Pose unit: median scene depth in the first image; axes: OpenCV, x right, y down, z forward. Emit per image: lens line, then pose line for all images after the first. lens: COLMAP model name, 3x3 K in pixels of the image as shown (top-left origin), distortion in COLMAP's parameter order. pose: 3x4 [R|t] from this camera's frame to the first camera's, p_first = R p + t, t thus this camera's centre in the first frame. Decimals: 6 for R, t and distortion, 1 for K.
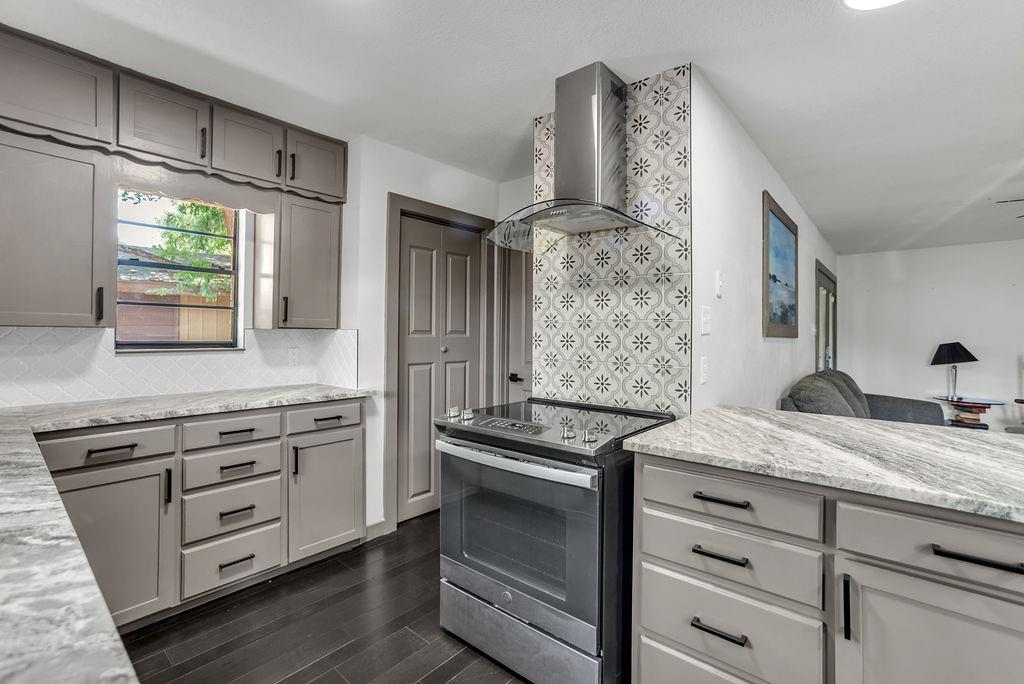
lens RADIAL K [[453.5, 0, 515.5], [0, 453.5, 334.7], [0, 0, 1]] dist [-0.011341, 0.005160]
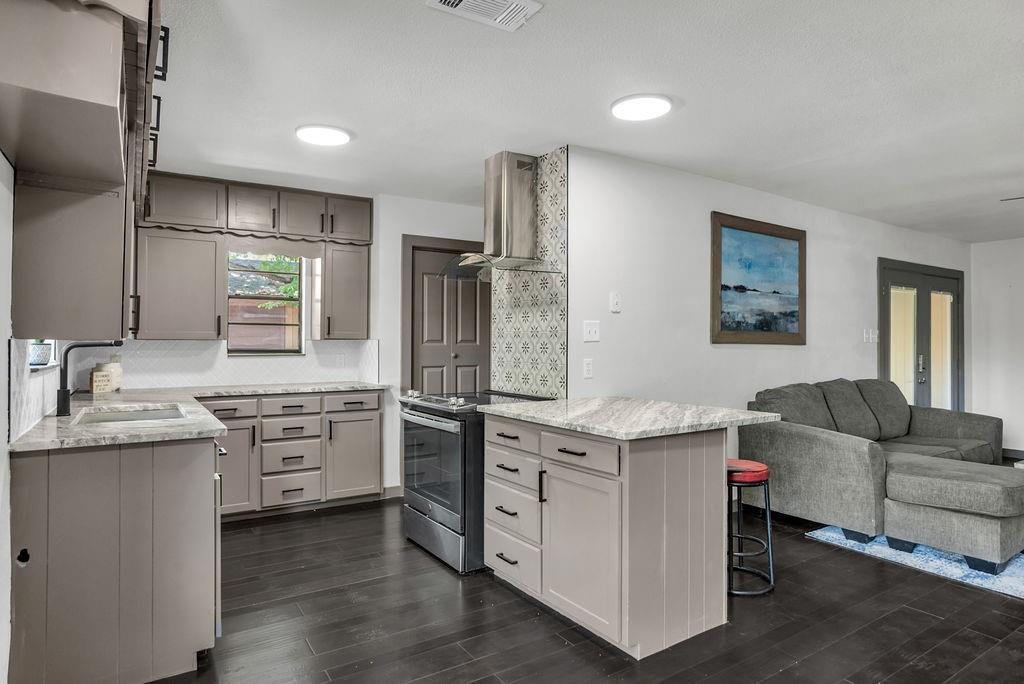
lens RADIAL K [[581.3, 0, 513.4], [0, 581.3, 345.9], [0, 0, 1]] dist [-0.002999, -0.003816]
pose [[0.960207, -0.005264, -0.279238, 0.635389], [0.006305, 0.999976, 0.002830, 0.005467], [0.279217, -0.004478, 0.960218, -0.666506]]
